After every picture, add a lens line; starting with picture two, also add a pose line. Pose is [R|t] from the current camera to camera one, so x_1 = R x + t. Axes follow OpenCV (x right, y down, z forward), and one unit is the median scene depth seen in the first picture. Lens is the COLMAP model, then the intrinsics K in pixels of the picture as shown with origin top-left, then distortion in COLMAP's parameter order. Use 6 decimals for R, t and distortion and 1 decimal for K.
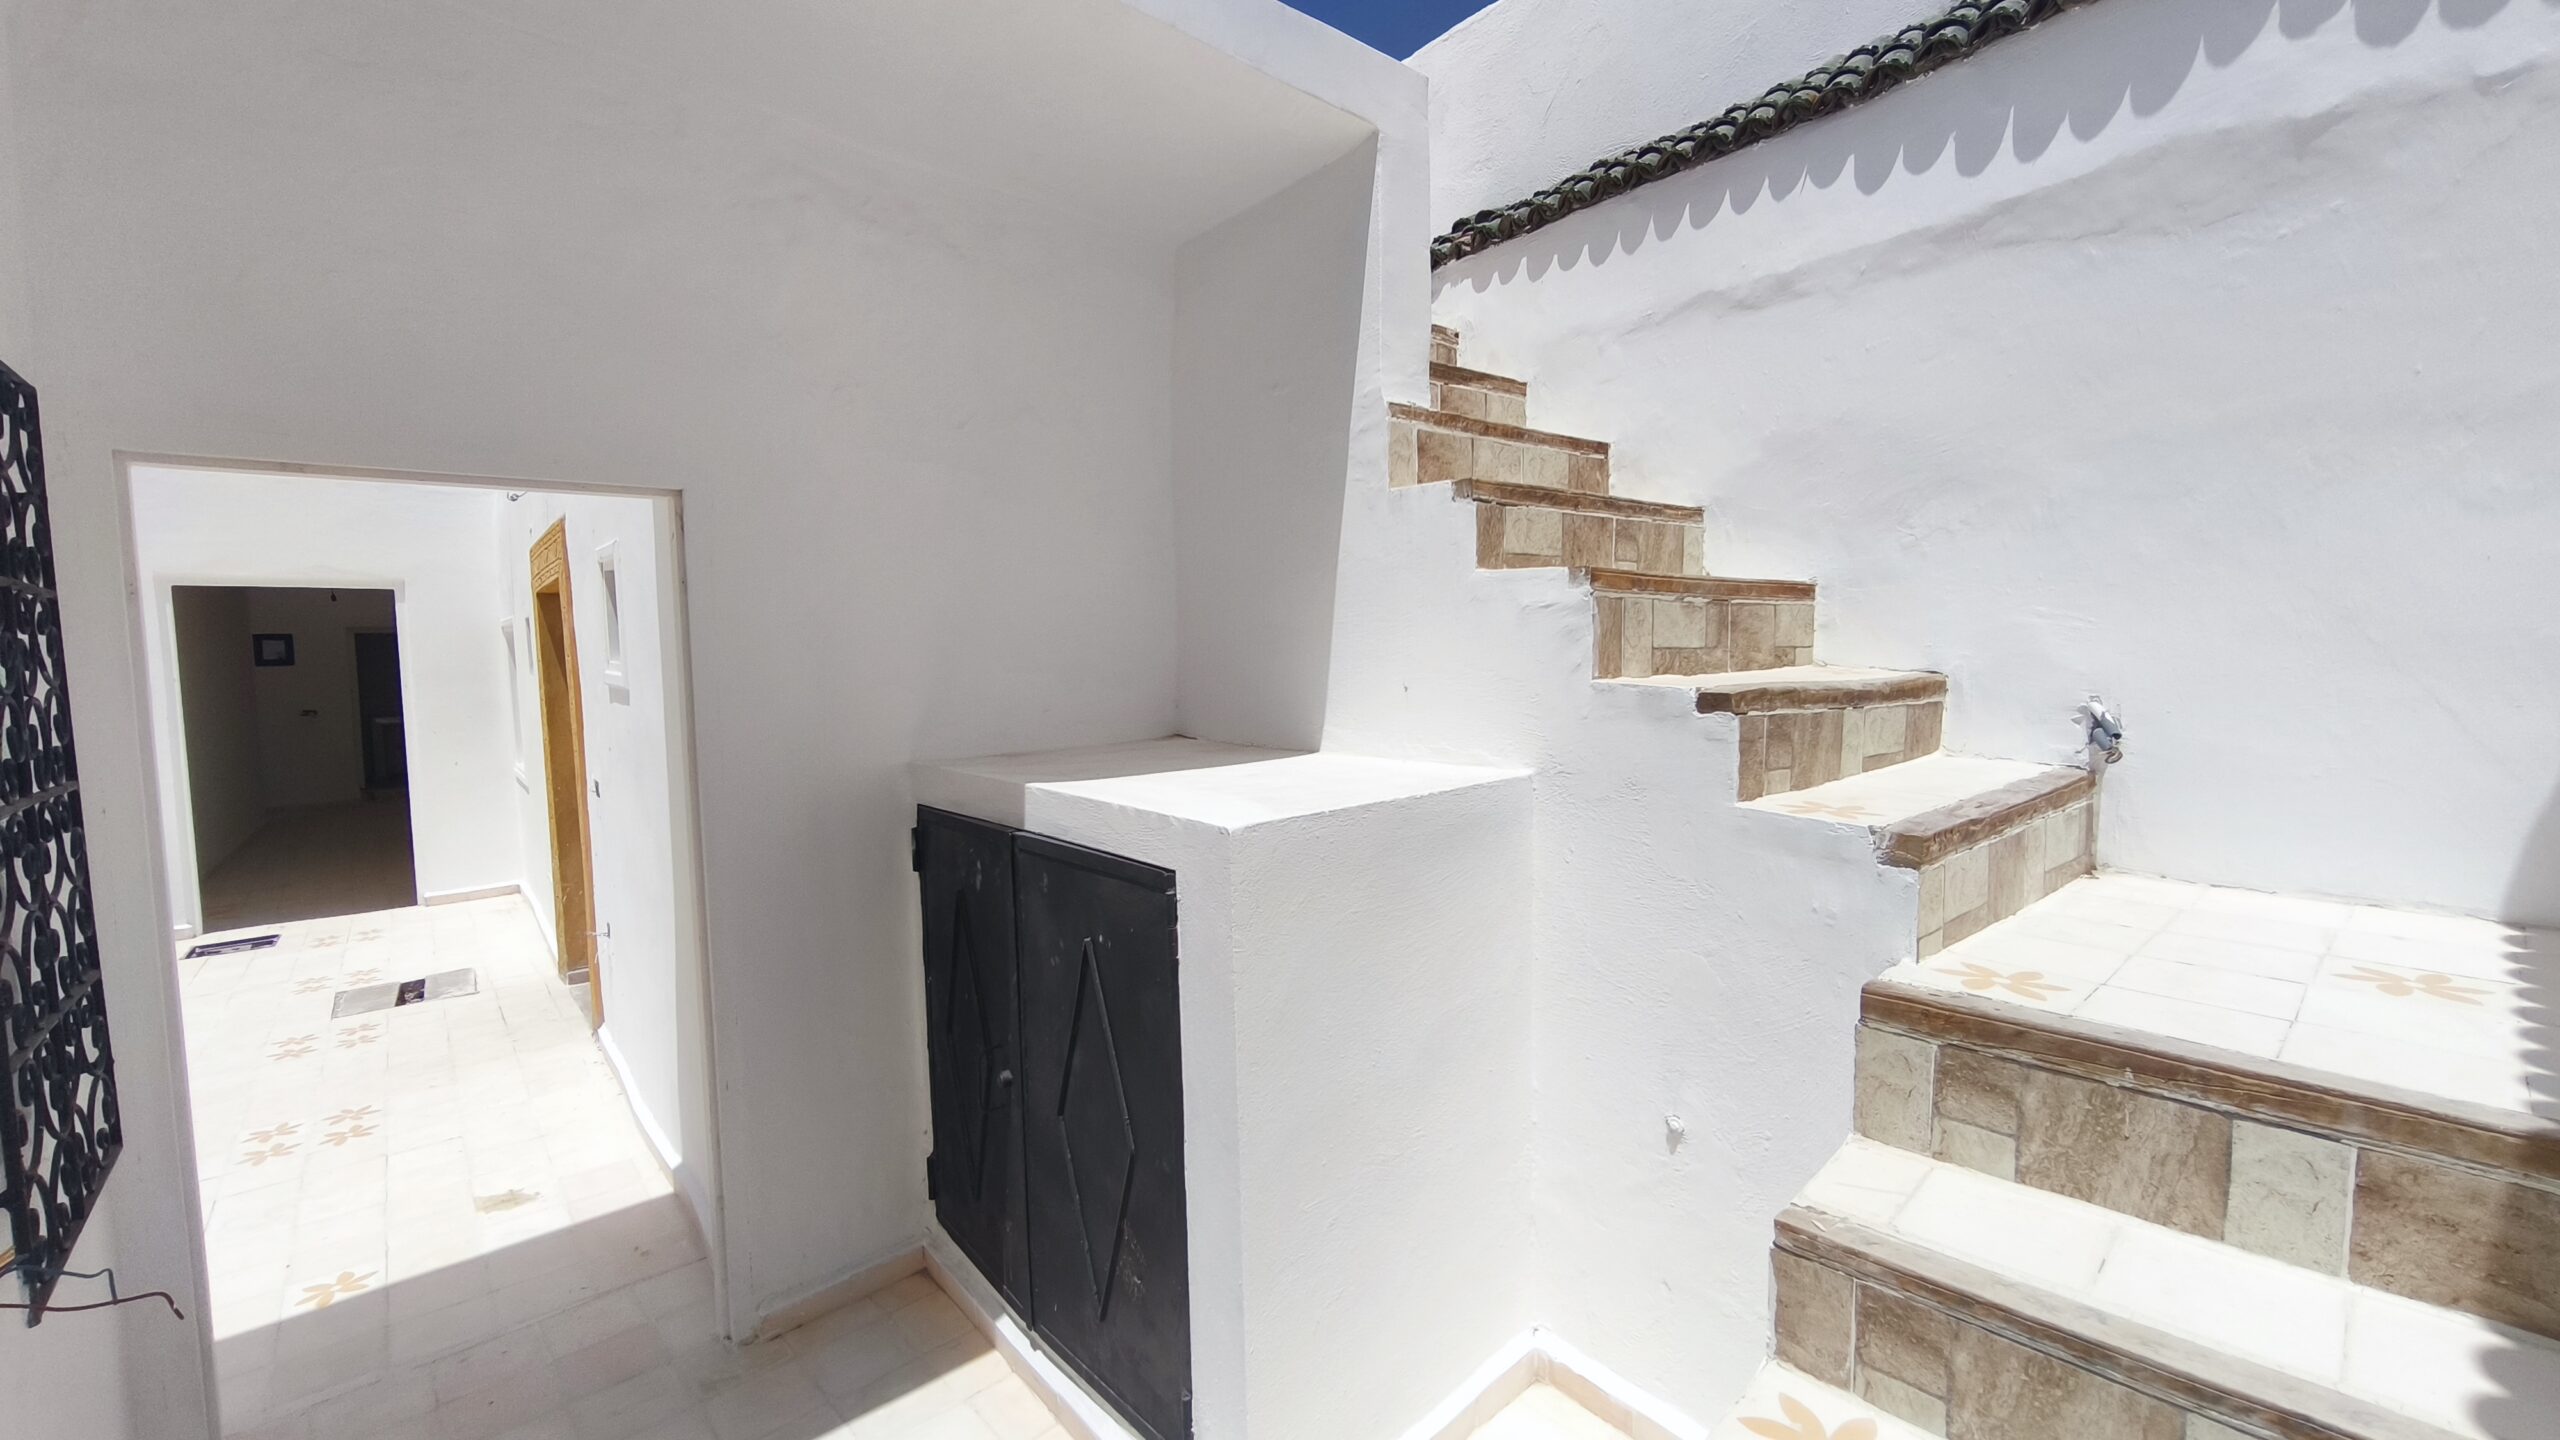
lens RADIAL K [[1066.7, 0, 1273.9], [0, 1066.7, 721.5], [0, 0, 1]] dist [-0.001405, 0.000018]
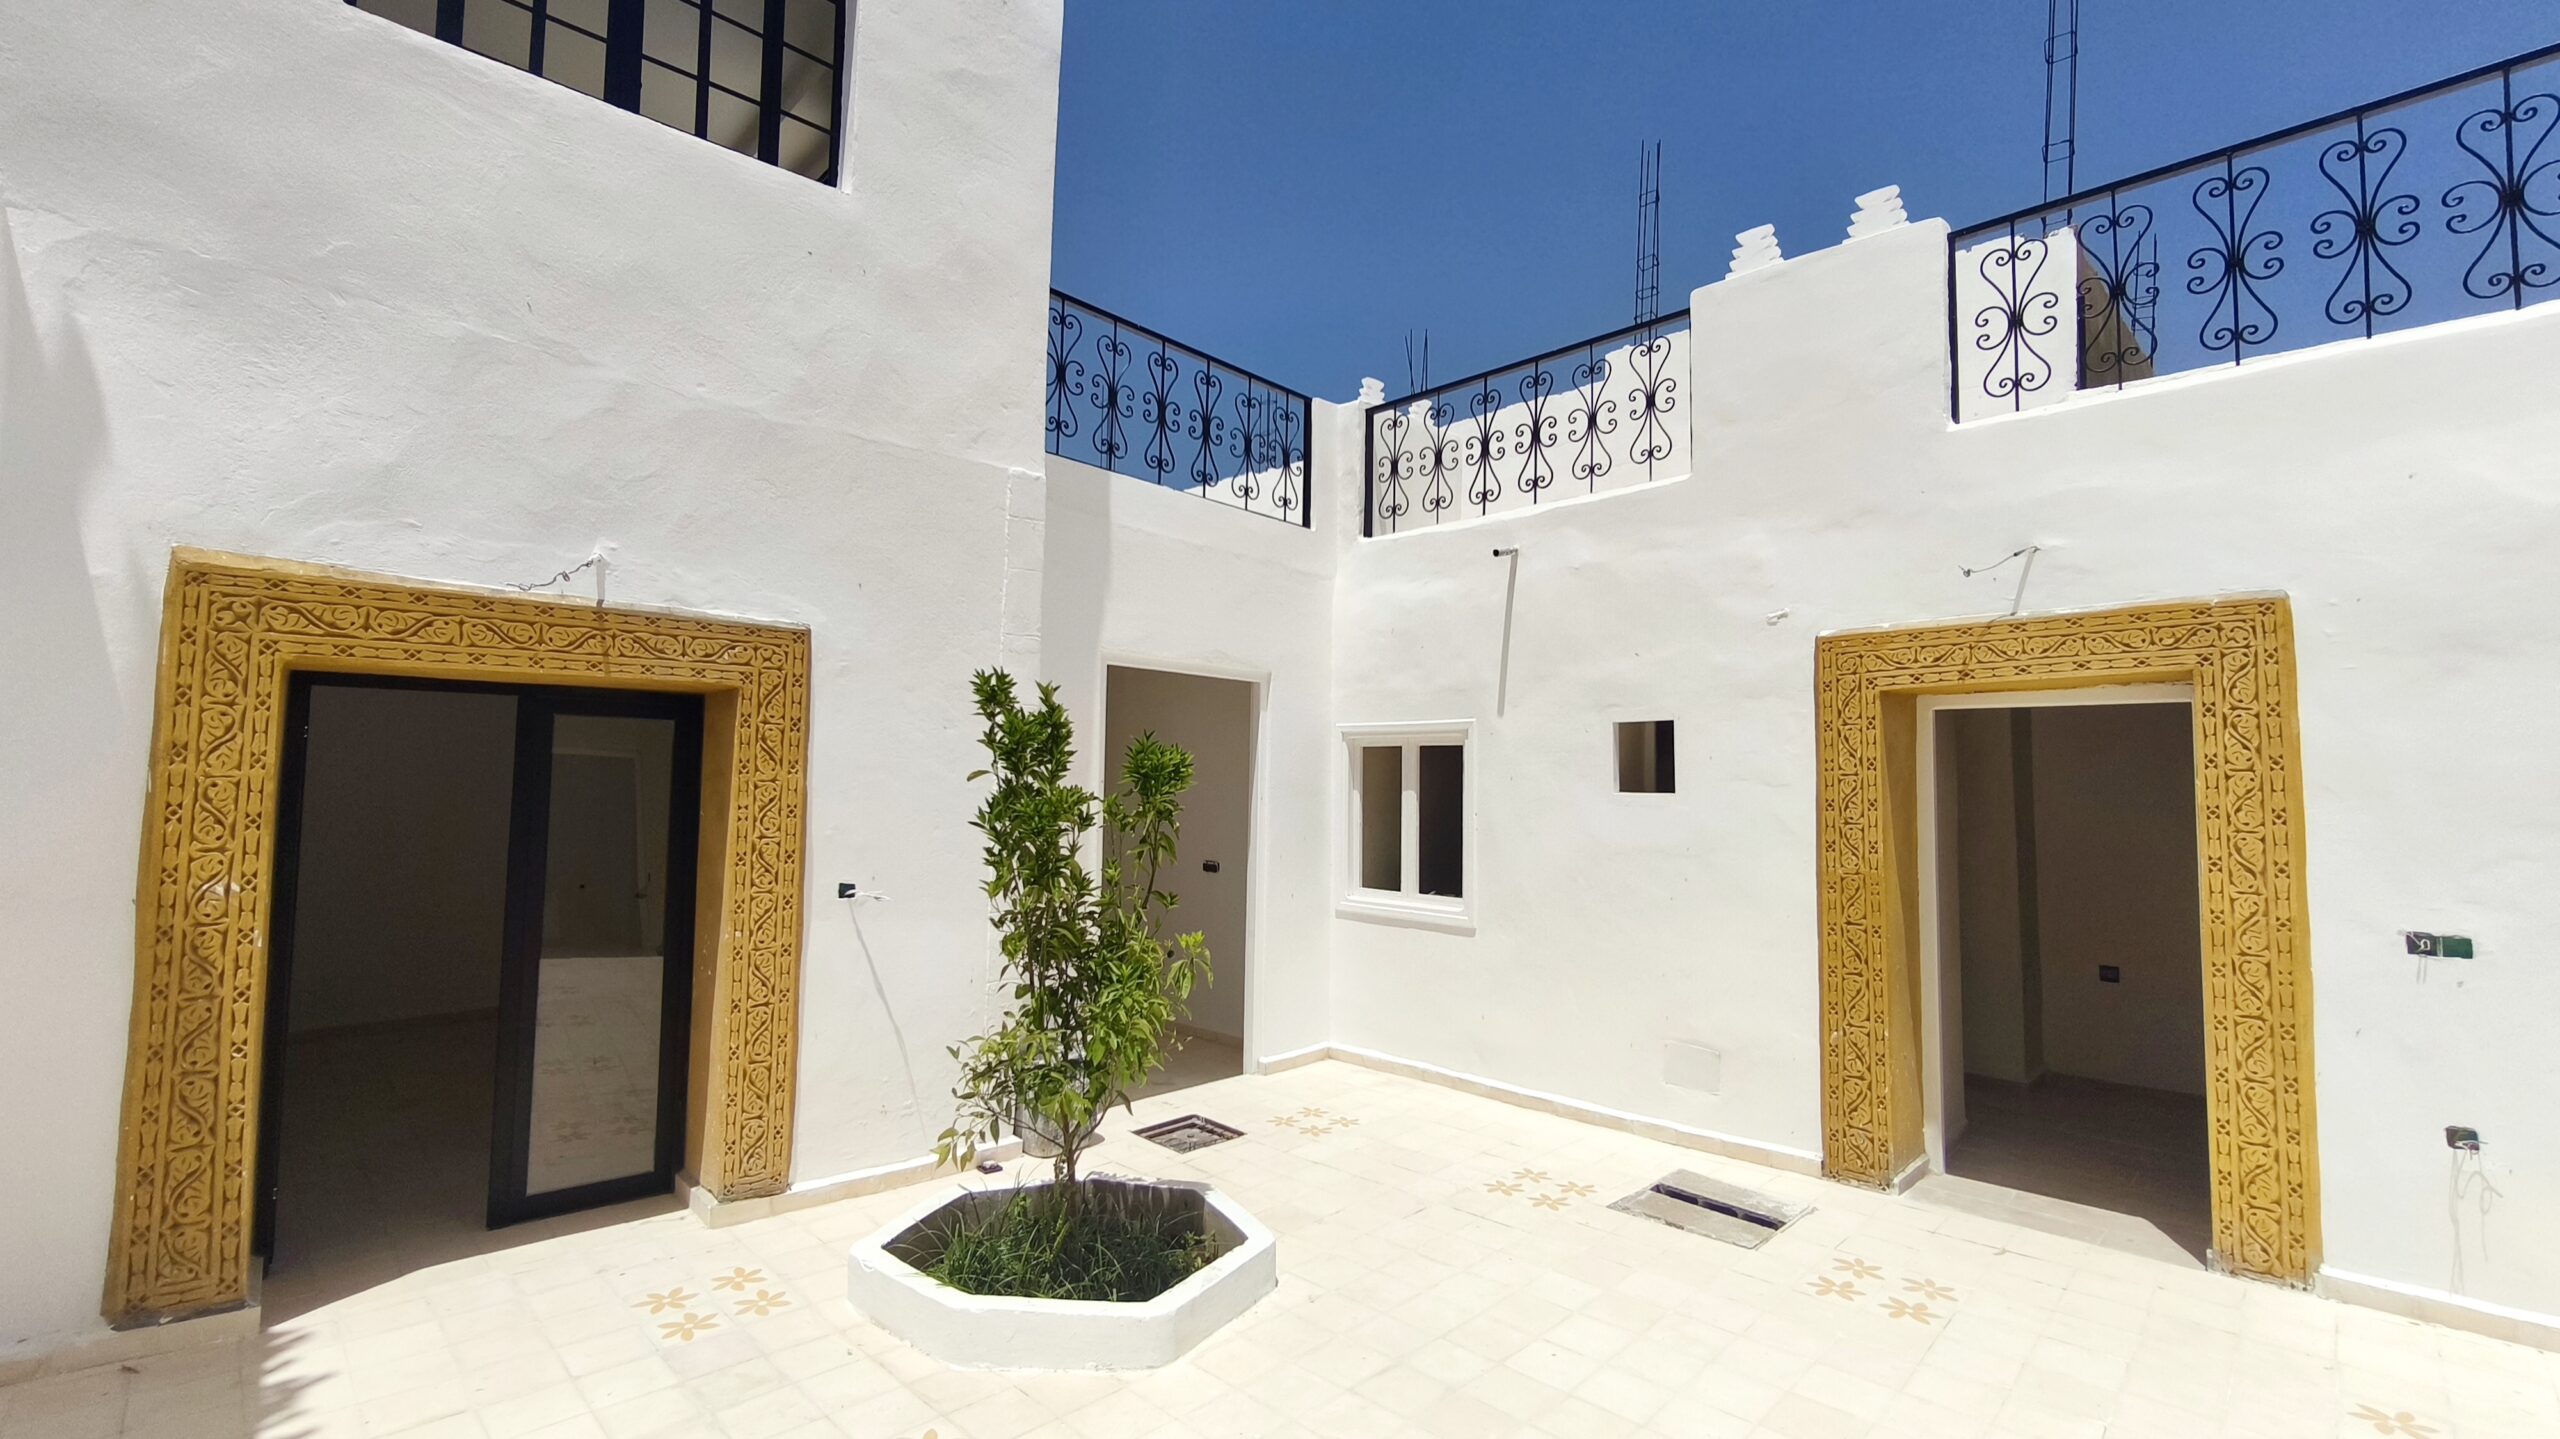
lens RADIAL K [[1066.7, 0, 1273.9], [0, 1066.7, 721.0], [0, 0, 1]] dist [-0.001405, 0.000018]
pose [[0.994428, 0.040117, 0.097487, -1.387870], [-0.027211, 0.991104, -0.130278, 0.020227], [-0.101846, 0.126900, 0.986673, 0.271235]]
